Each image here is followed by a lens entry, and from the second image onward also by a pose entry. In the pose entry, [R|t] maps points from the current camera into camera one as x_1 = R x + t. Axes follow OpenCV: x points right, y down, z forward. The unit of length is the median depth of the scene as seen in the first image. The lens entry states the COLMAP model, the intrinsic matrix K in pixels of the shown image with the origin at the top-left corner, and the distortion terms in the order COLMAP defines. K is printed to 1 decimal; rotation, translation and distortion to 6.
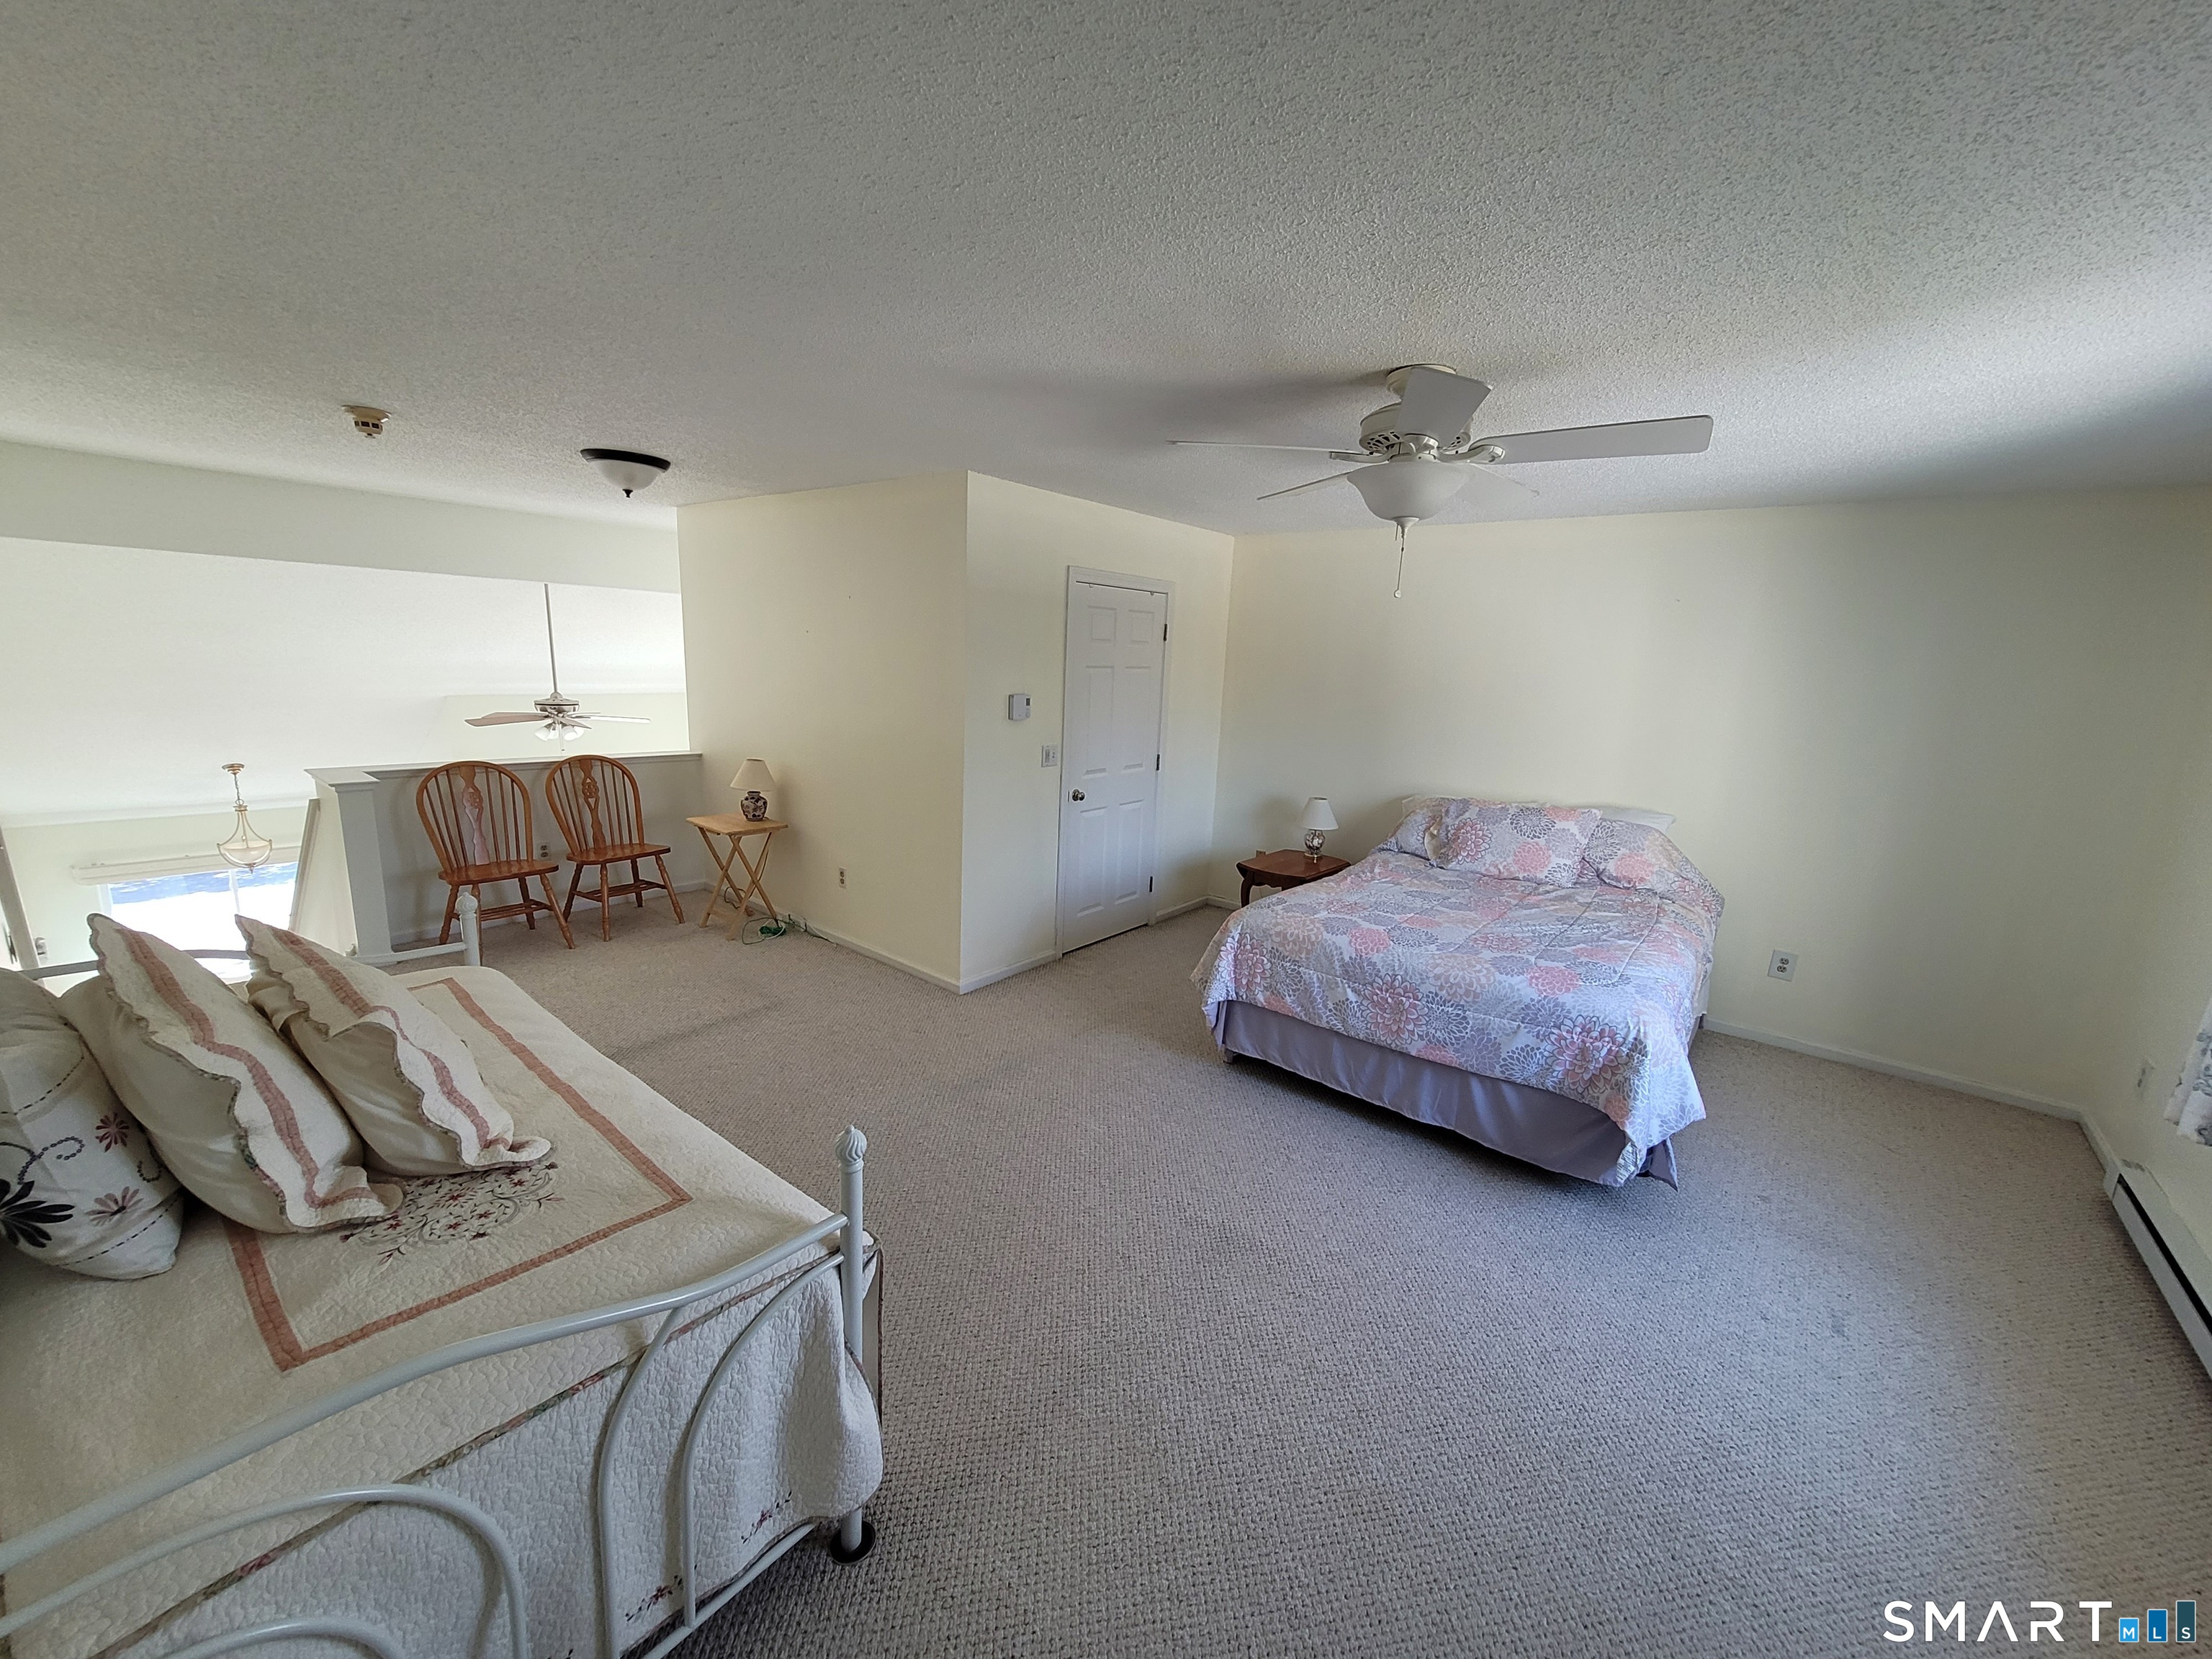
lens RADIAL K [[864.6, 0, 1110.6], [0, 864.6, 835.4], [0, 0, 1]] dist [0.000128, 0.000620]
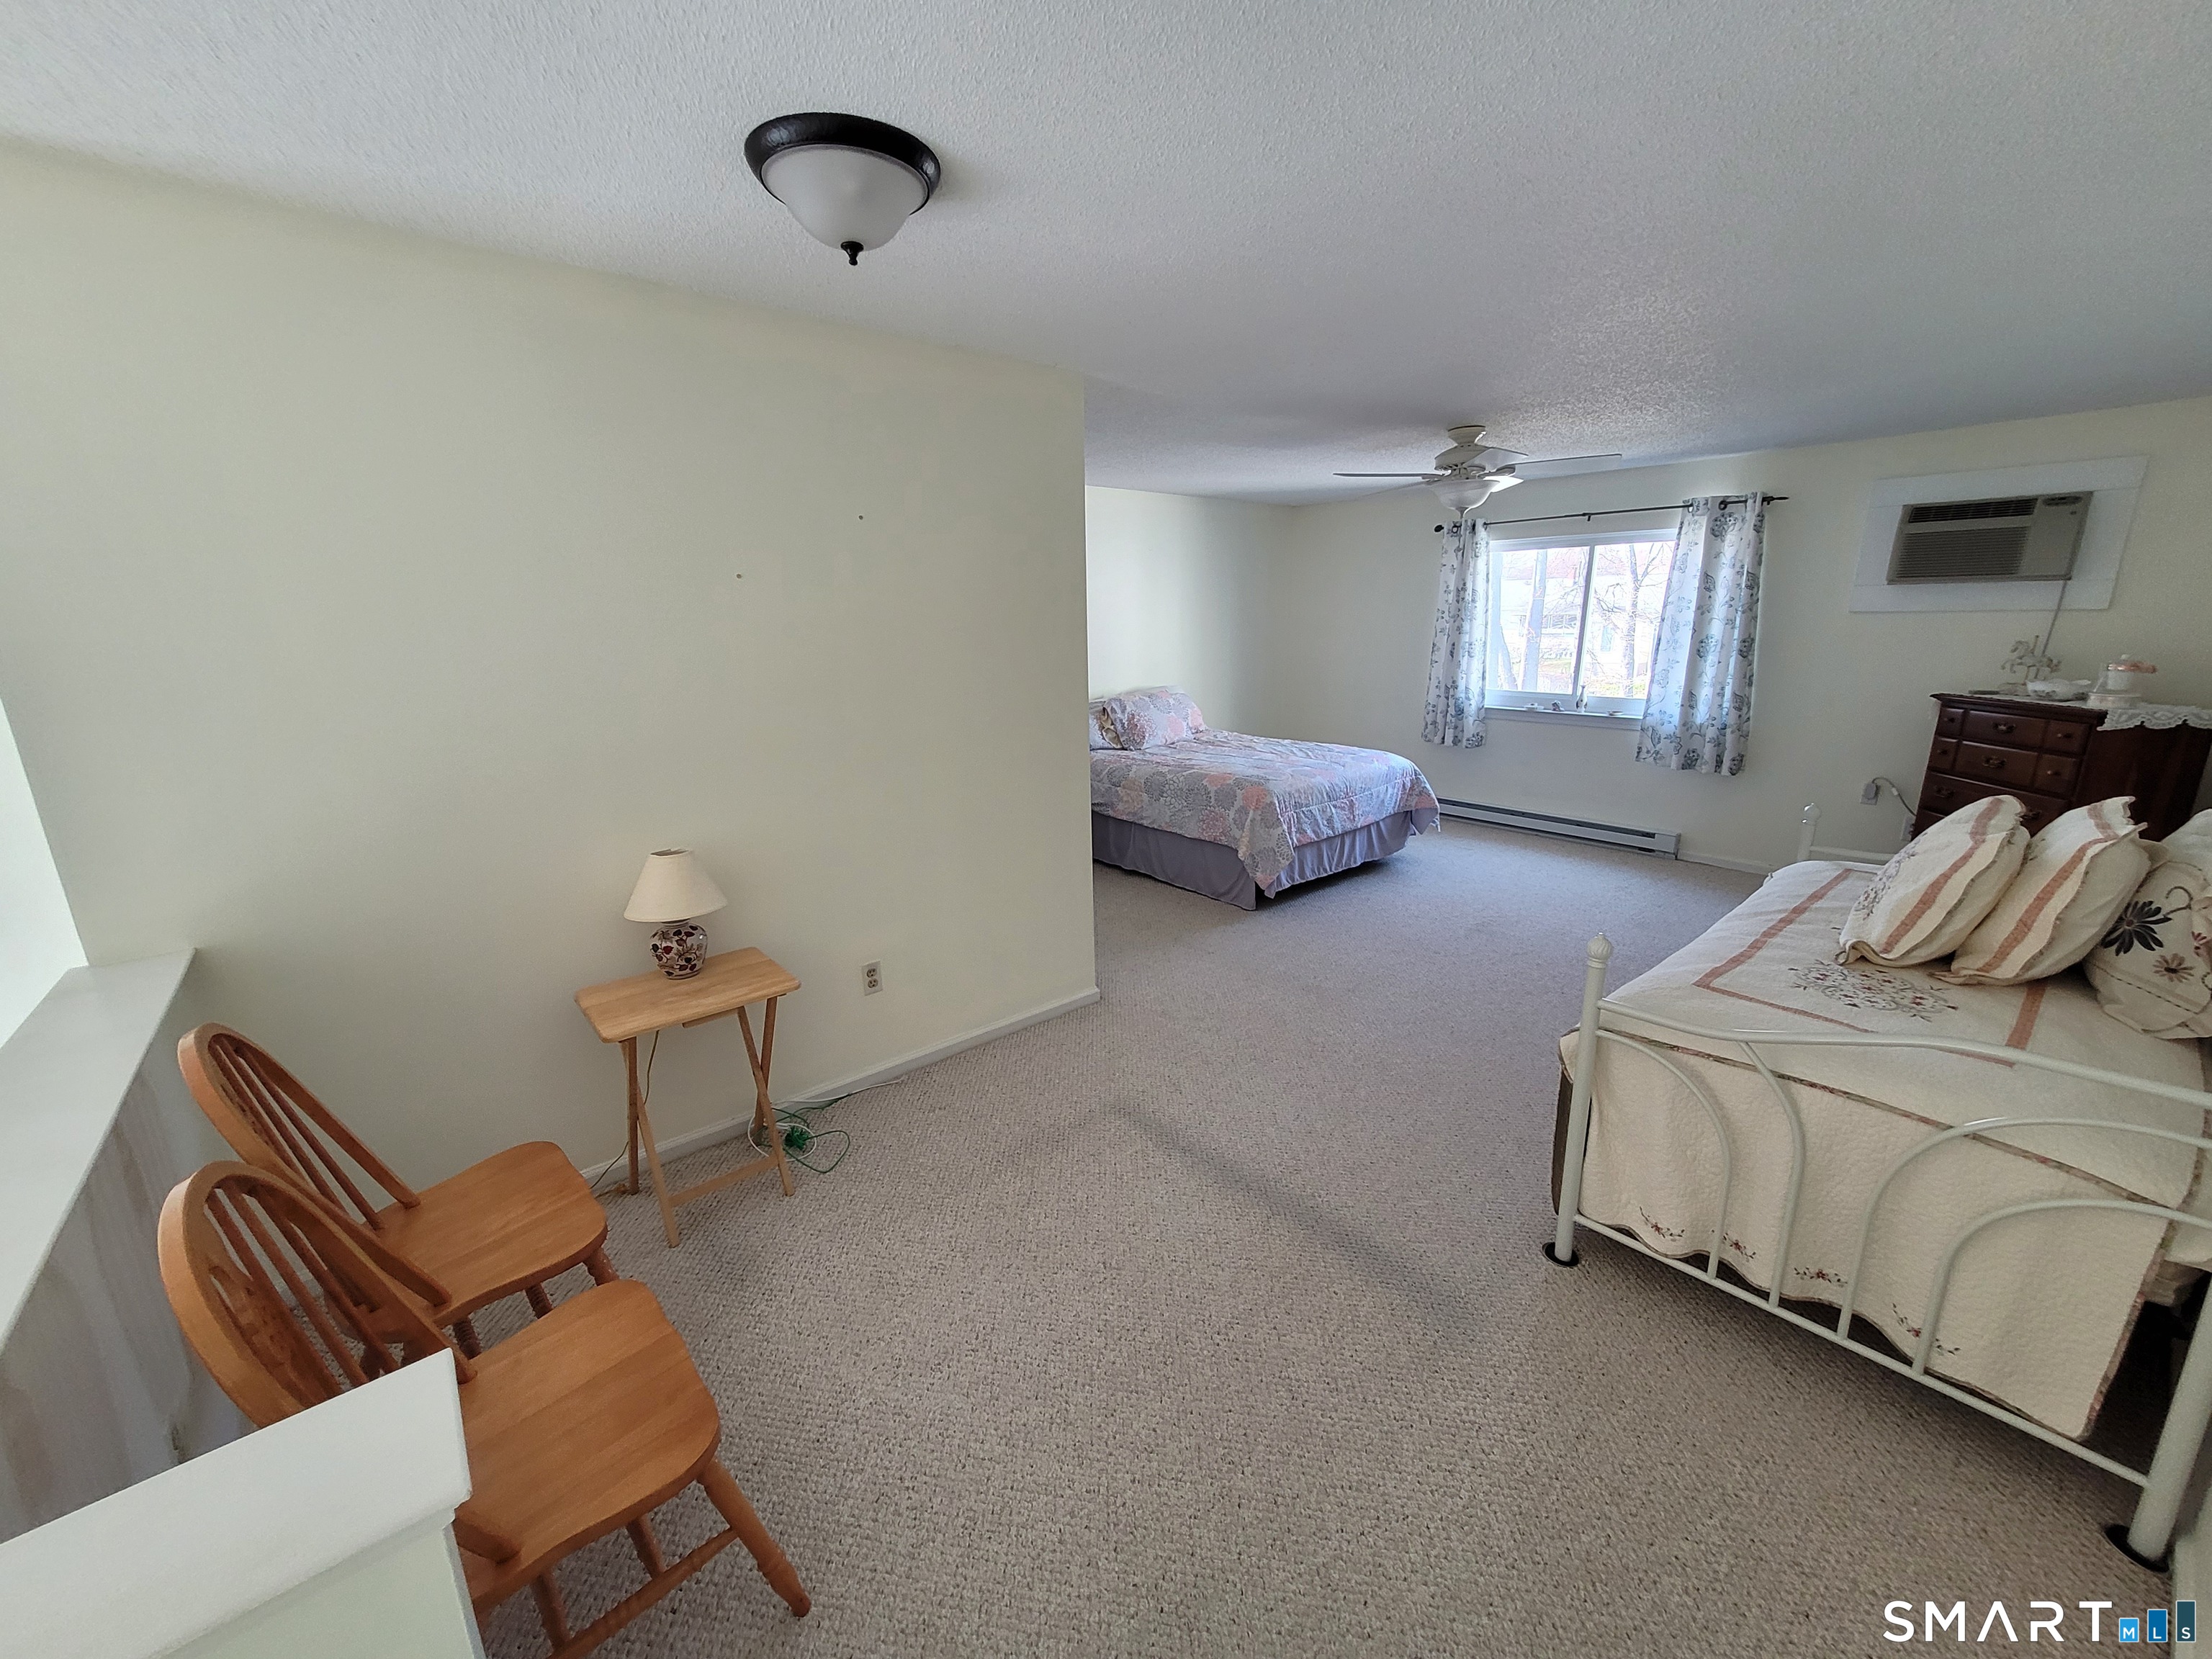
lens RADIAL K [[864.6, 0, 1110.6], [0, 864.6, 835.4], [0, 0, 1]] dist [0.000128, 0.000620]
pose [[0.184611, -0.293084, 0.938094, -1.188062], [0.226556, 0.941484, 0.249559, -0.234203], [-0.956343, 0.166460, 0.240208, 0.958791]]
